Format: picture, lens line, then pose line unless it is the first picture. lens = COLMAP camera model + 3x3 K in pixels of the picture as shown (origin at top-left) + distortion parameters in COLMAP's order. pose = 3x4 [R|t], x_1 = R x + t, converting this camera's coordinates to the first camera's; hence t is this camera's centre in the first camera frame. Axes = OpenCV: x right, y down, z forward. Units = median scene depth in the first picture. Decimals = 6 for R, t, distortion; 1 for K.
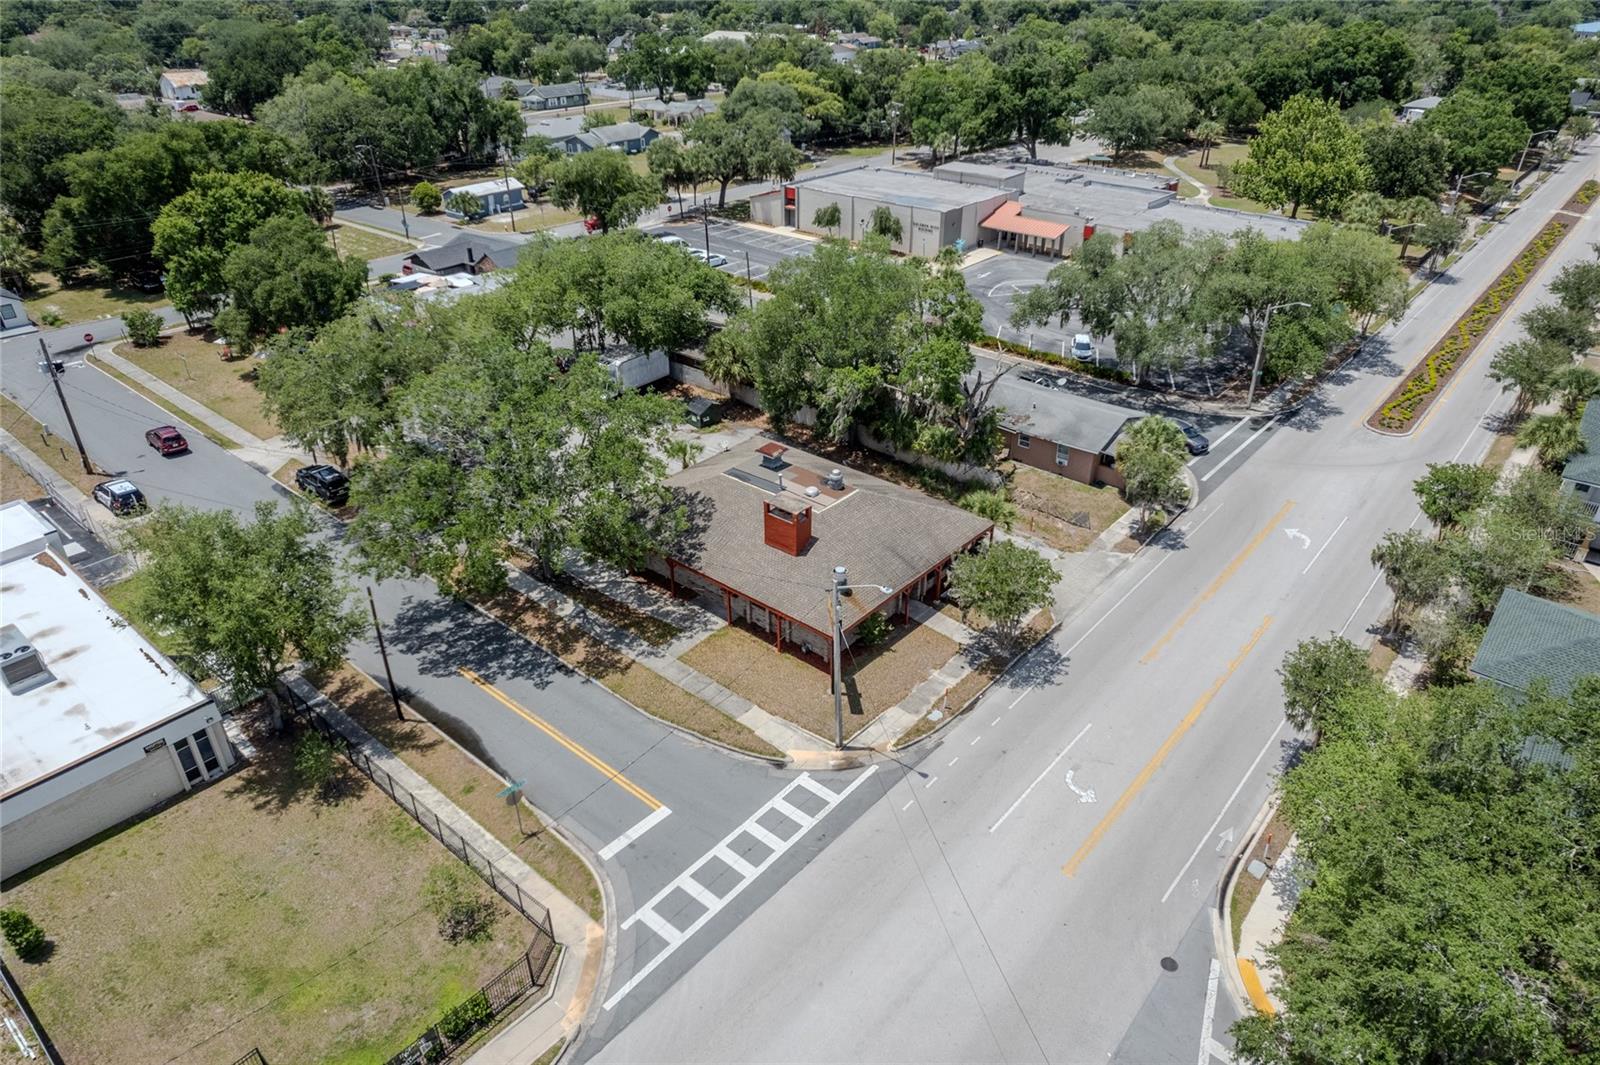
lens RADIAL K [[1024.8, 0, 810.3], [0, 1024.8, 531.6], [0, 0, 1]] dist [-0.060295, 0.048253]
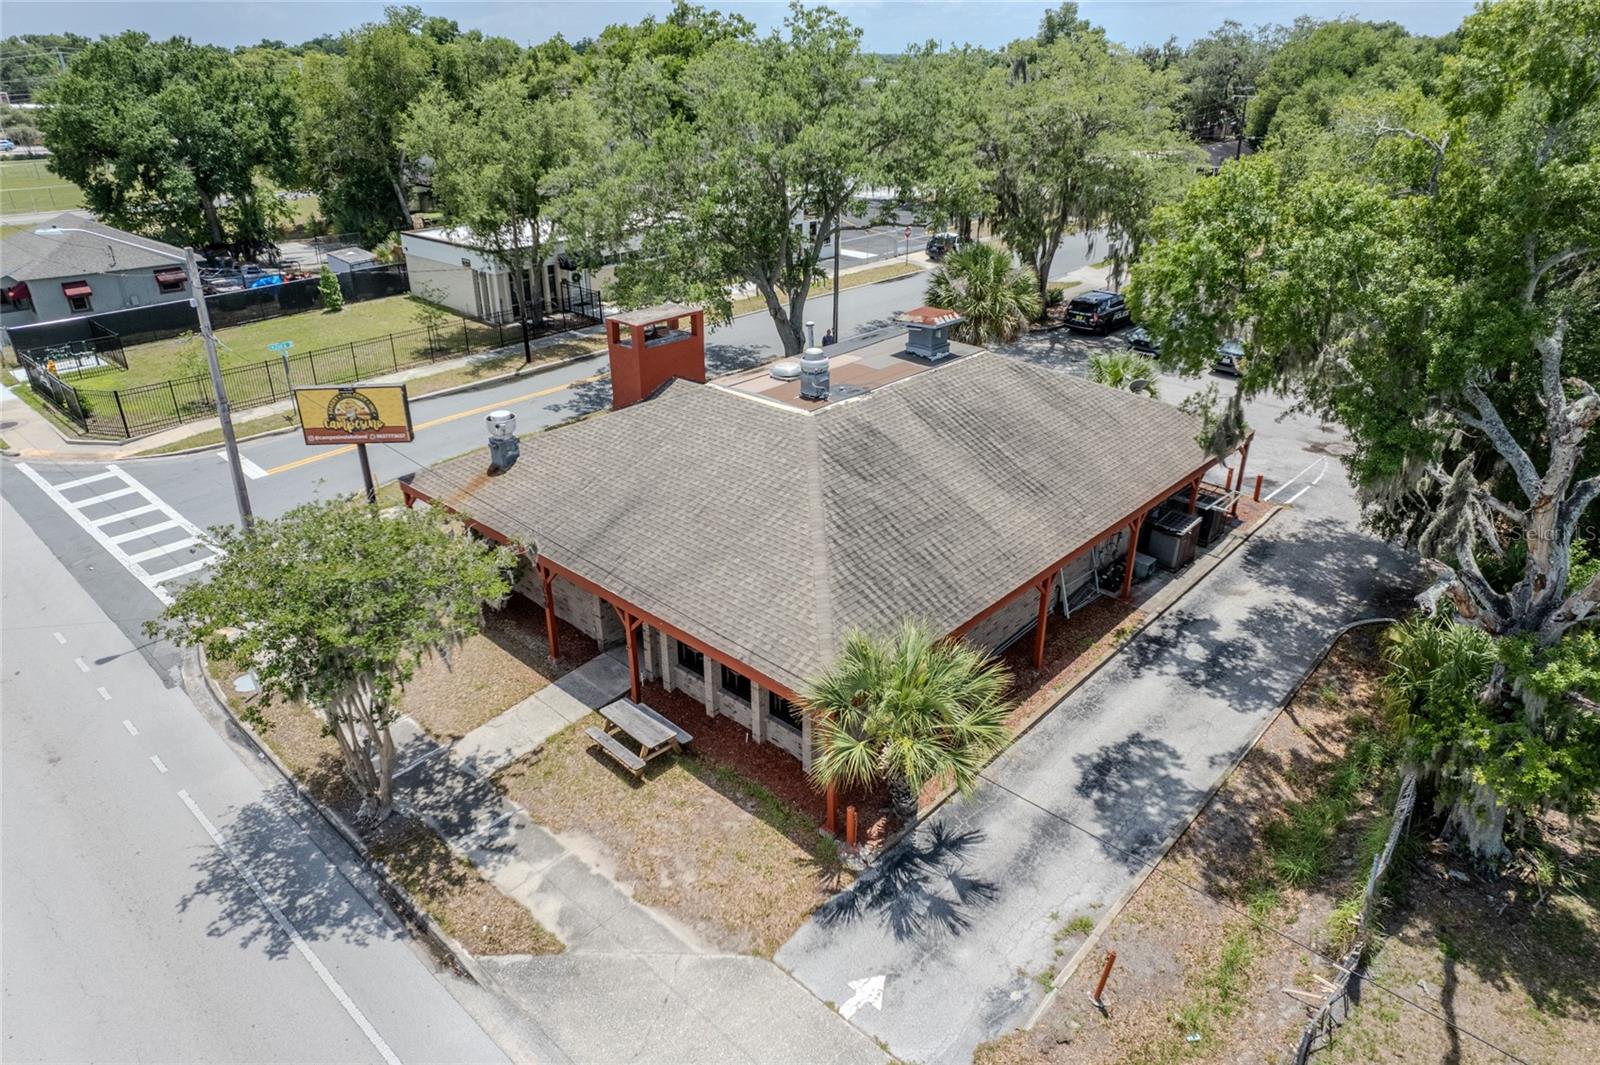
lens RADIAL K [[1024.8, 0, 804.4], [0, 1024.8, 532.2], [0, 0, 1]] dist [-0.060295, 0.048253]
pose [[-0.045882, 0.426602, -0.903275, 0.502592], [-0.496437, 0.774927, 0.391202, -0.188547], [0.866859, 0.466368, 0.176226, 1.095327]]
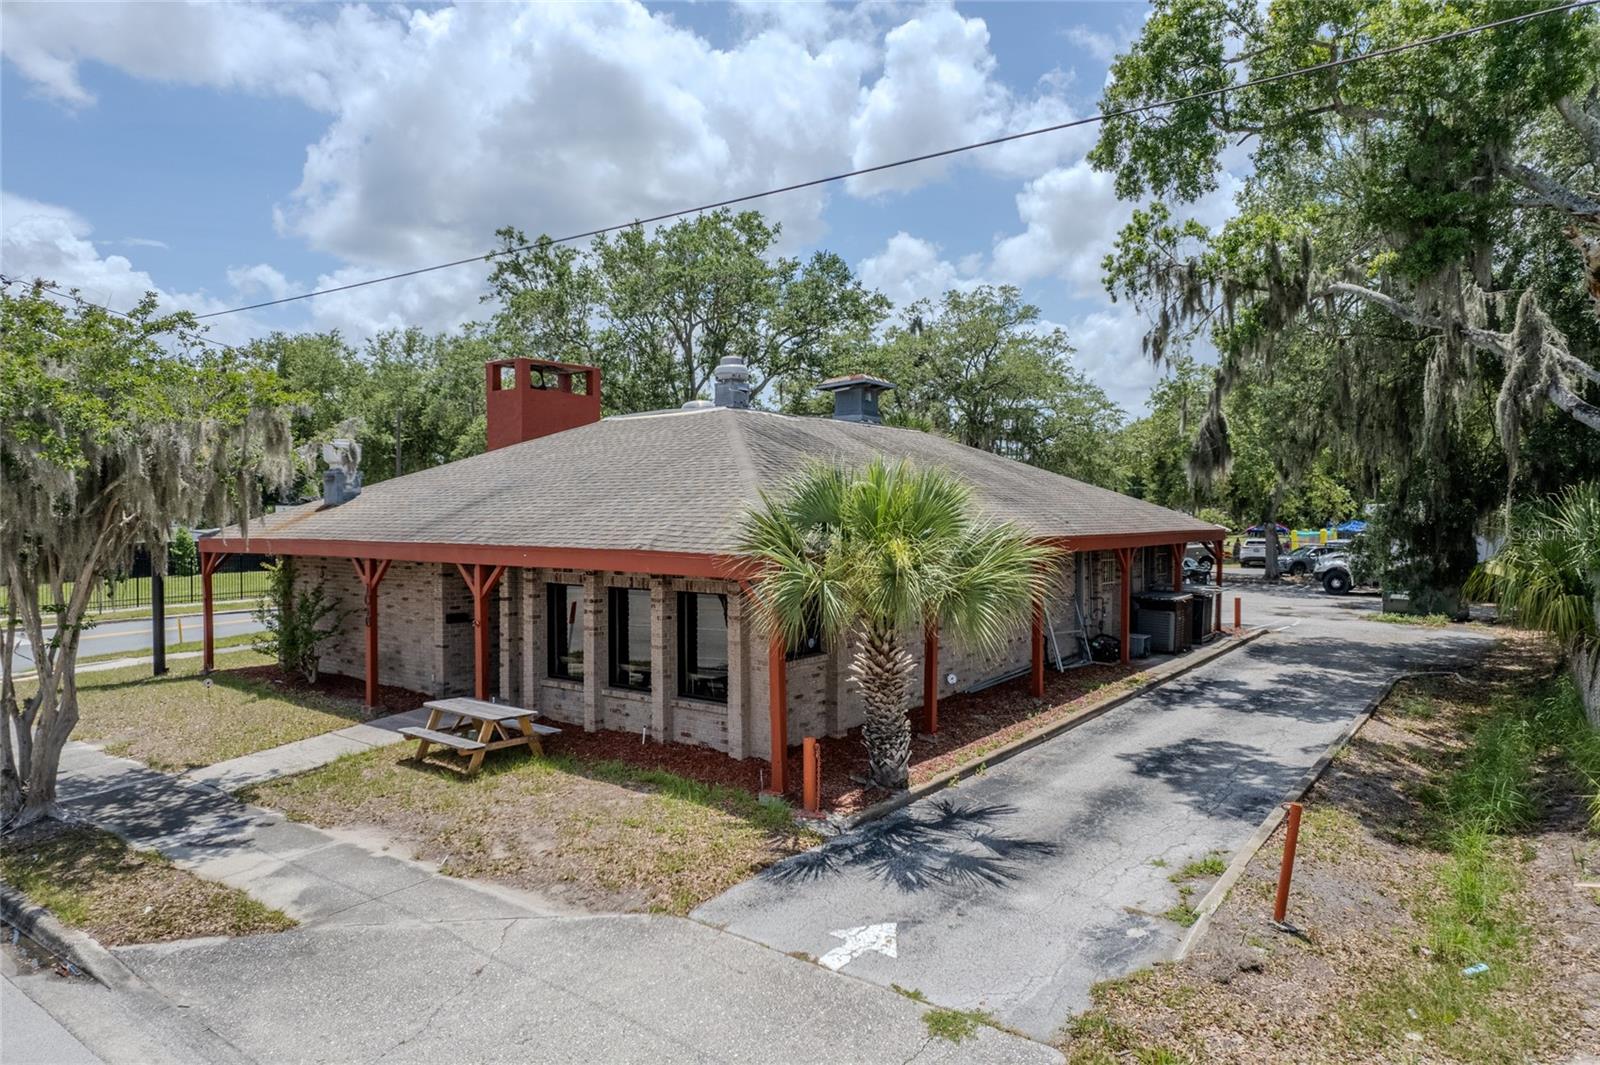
lens RADIAL K [[1024.8, 0, 804.3], [0, 1024.8, 531.5], [0, 0, 1]] dist [-0.060295, 0.048253]
pose [[0.054341, 0.017331, -0.998372, 0.444604], [-0.494021, 0.869370, -0.011798, -0.016725], [0.867750, 0.493858, 0.055805, 1.182194]]
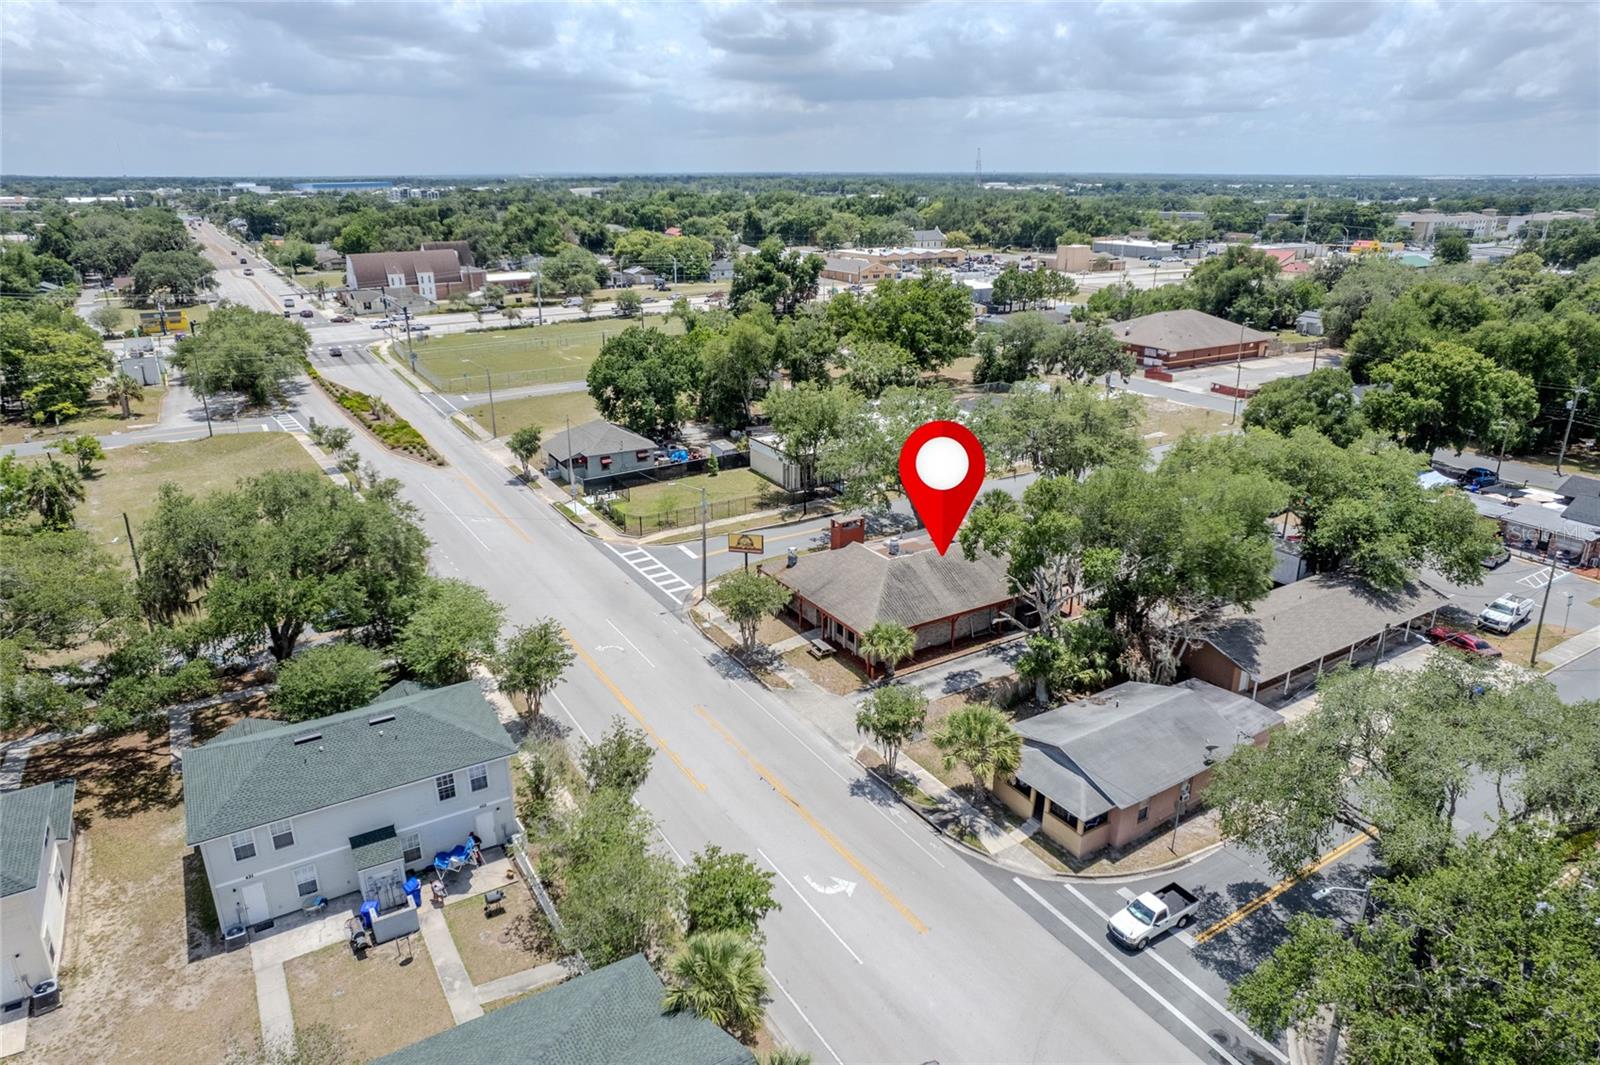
lens RADIAL K [[1024.8, 0, 794.2], [0, 1024.8, 531.6], [0, 0, 1]] dist [-0.060295, 0.048253]
pose [[-0.325321, 0.317719, -0.890629, 1.389277], [-0.467023, 0.764988, 0.443488, -0.663807], [0.822226, 0.560221, -0.100485, 1.168976]]
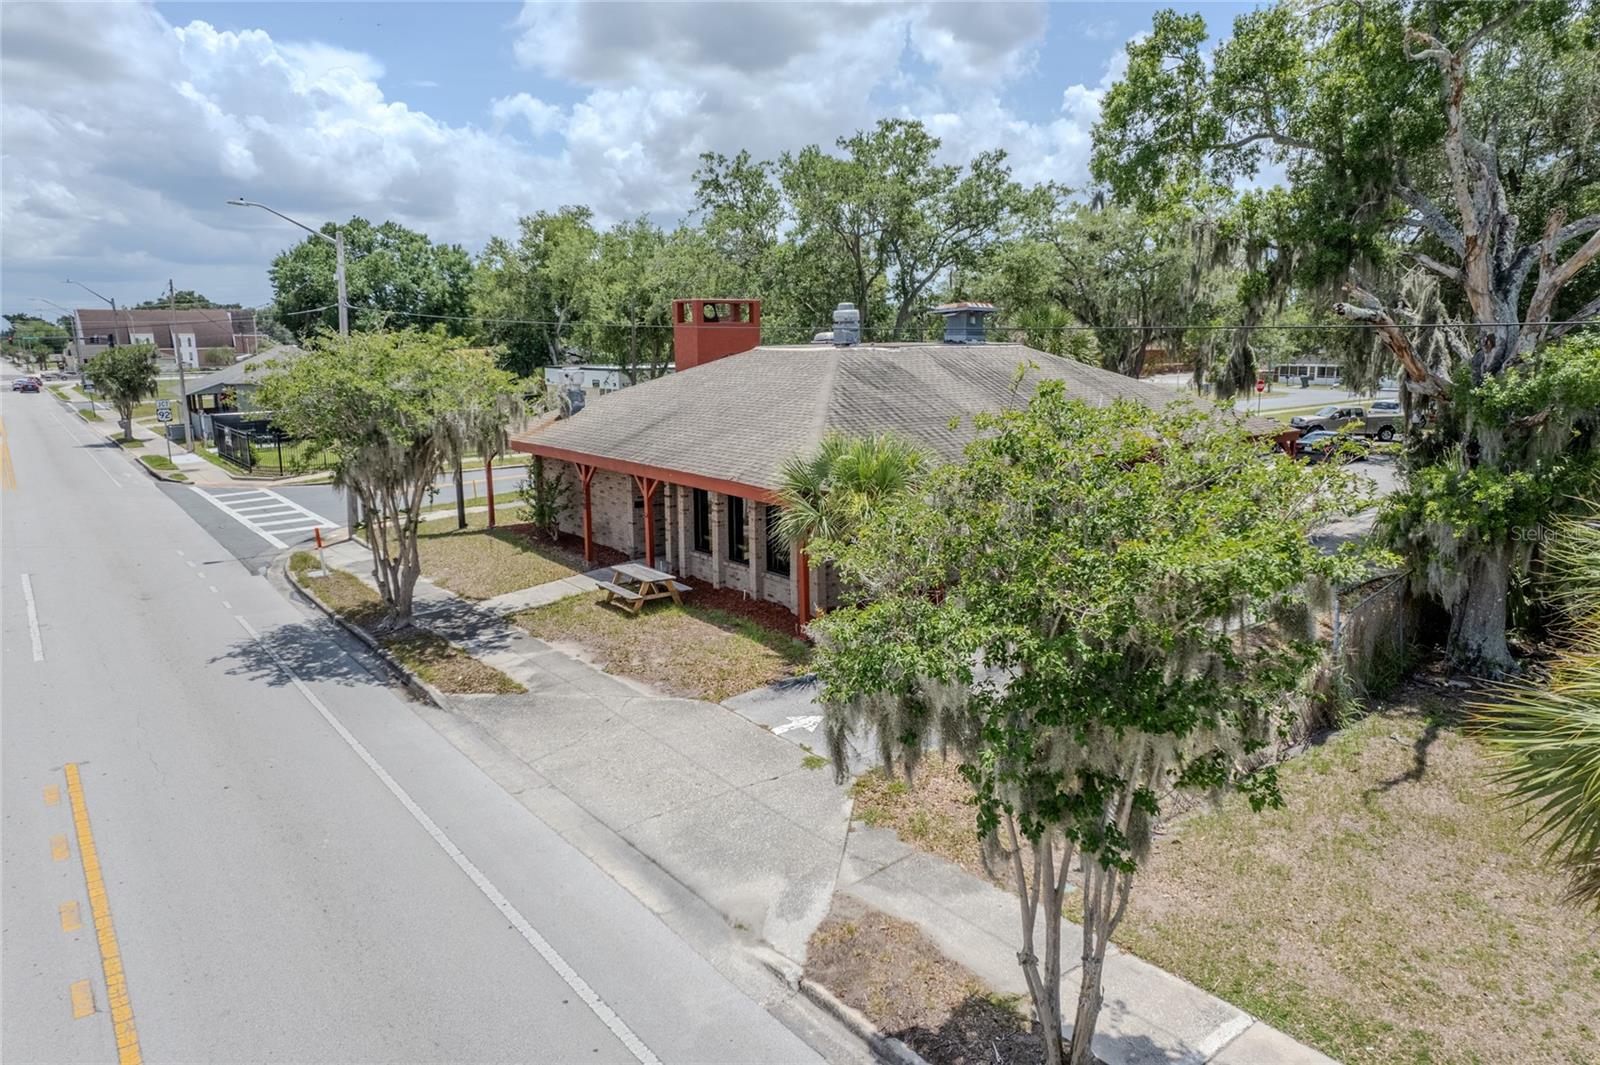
lens RADIAL K [[1024.8, 0, 805.0], [0, 1024.8, 532.4], [0, 0, 1]] dist [-0.060295, 0.048253]
pose [[-0.193055, 0.186018, -0.963394, 0.571259], [-0.482813, 0.836758, 0.258318, -0.095755], [0.854179, 0.515008, -0.071728, 1.226673]]
